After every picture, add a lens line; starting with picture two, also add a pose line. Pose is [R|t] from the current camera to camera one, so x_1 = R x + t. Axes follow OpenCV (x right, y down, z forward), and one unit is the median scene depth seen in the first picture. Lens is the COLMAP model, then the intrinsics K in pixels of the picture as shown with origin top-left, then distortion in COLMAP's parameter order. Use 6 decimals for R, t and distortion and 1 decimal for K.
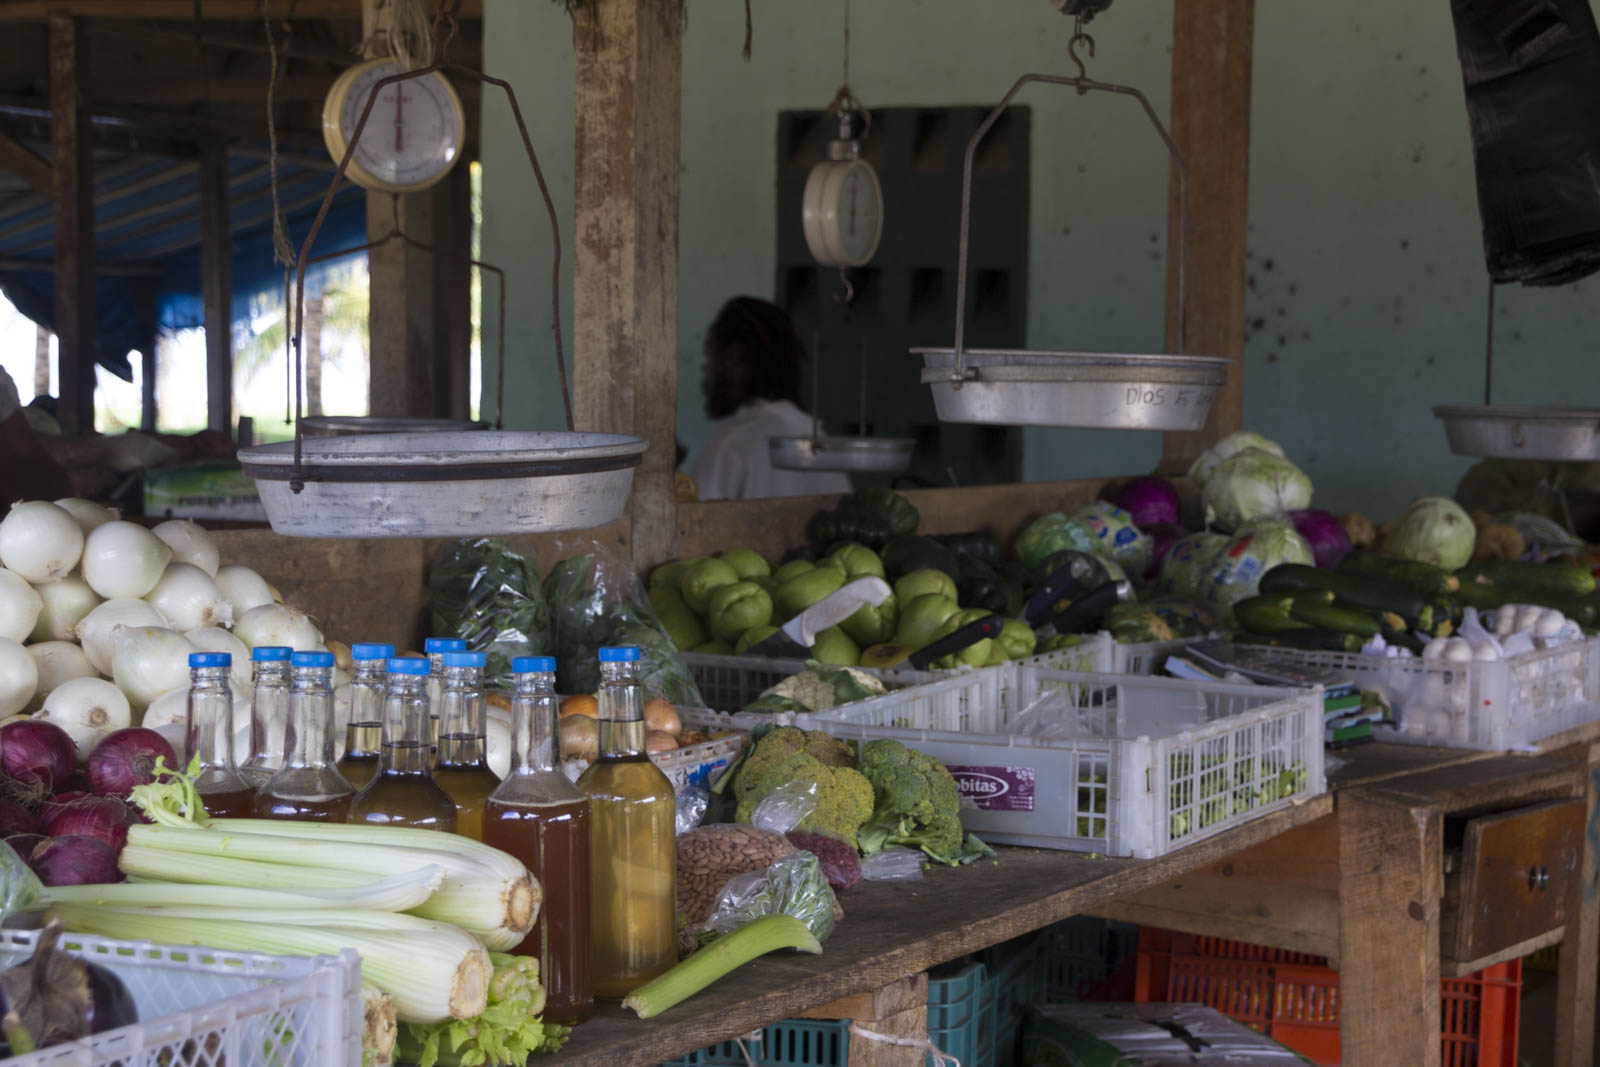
lens RADIAL K [[3226.3, 0, 799.2], [0, 3226.3, 533.1], [0, 0, 1]] dist [0.220174, 0.000000]
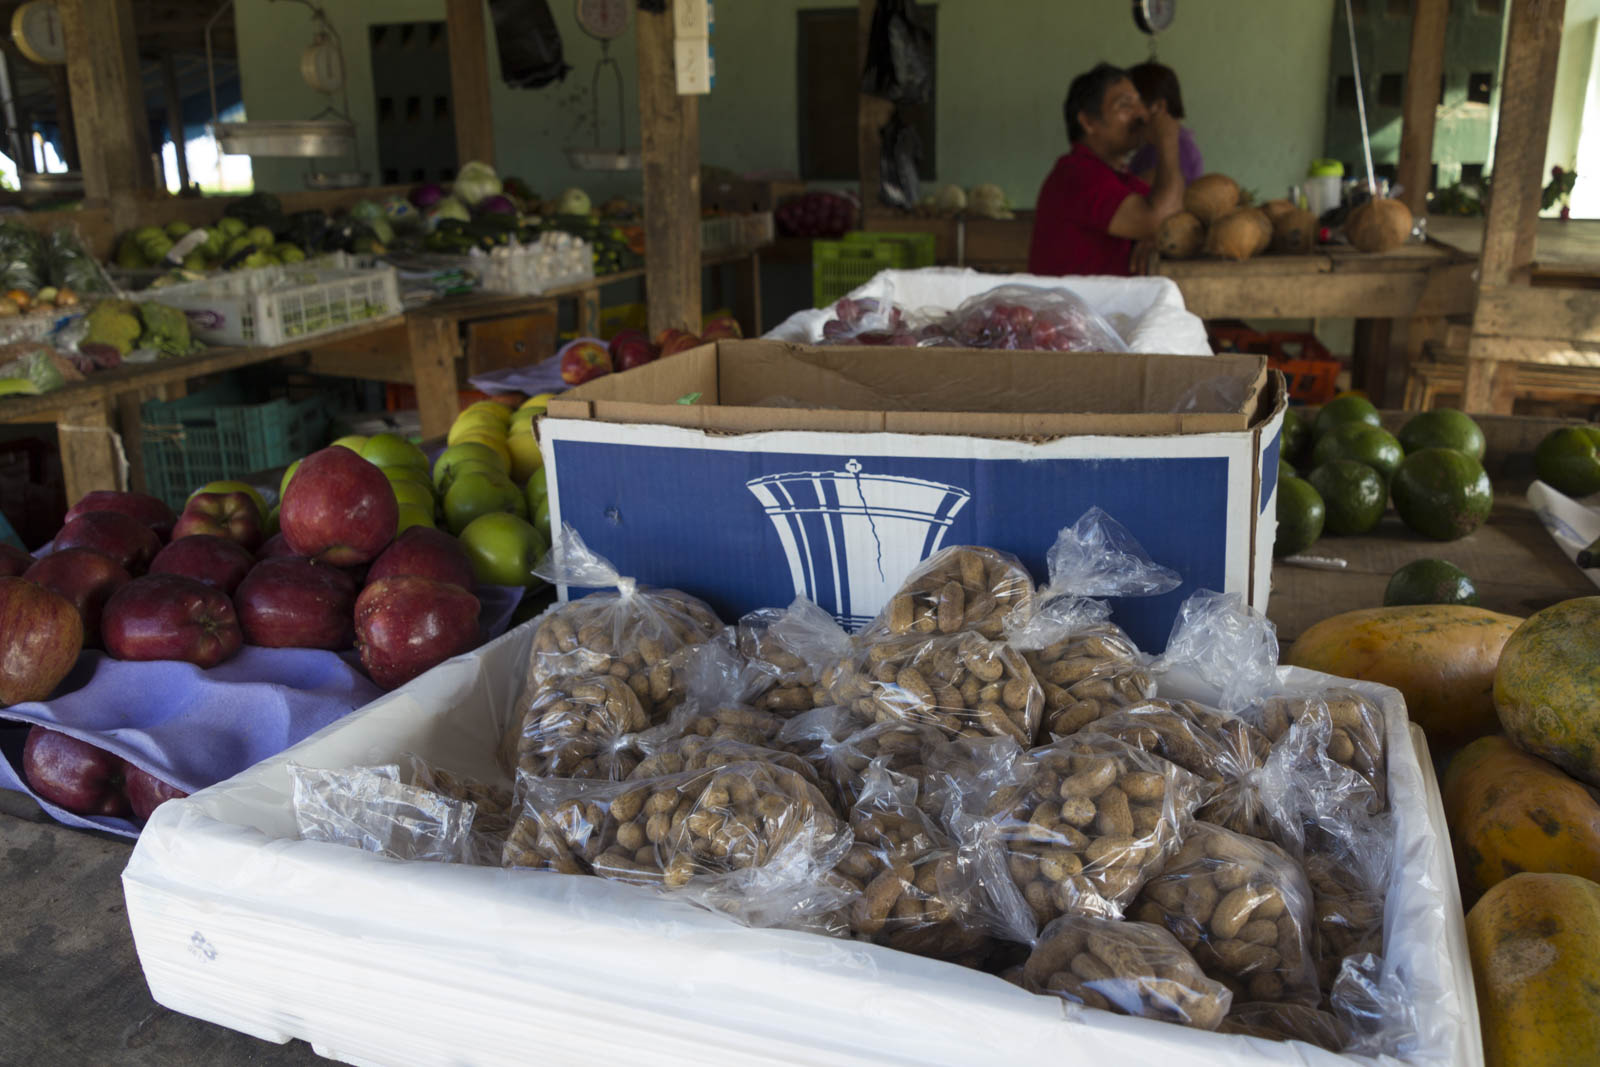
lens RADIAL K [[1338.8, 0, 799.6], [0, 1338.8, 530.3], [0, 0, 1]] dist [-0.035816, 0.000821]
pose [[0.986805, -0.072609, 0.144721, 0.268820], [0.038406, 0.973270, 0.226432, 0.022699], [-0.157294, -0.217886, 0.963216, 0.000475]]
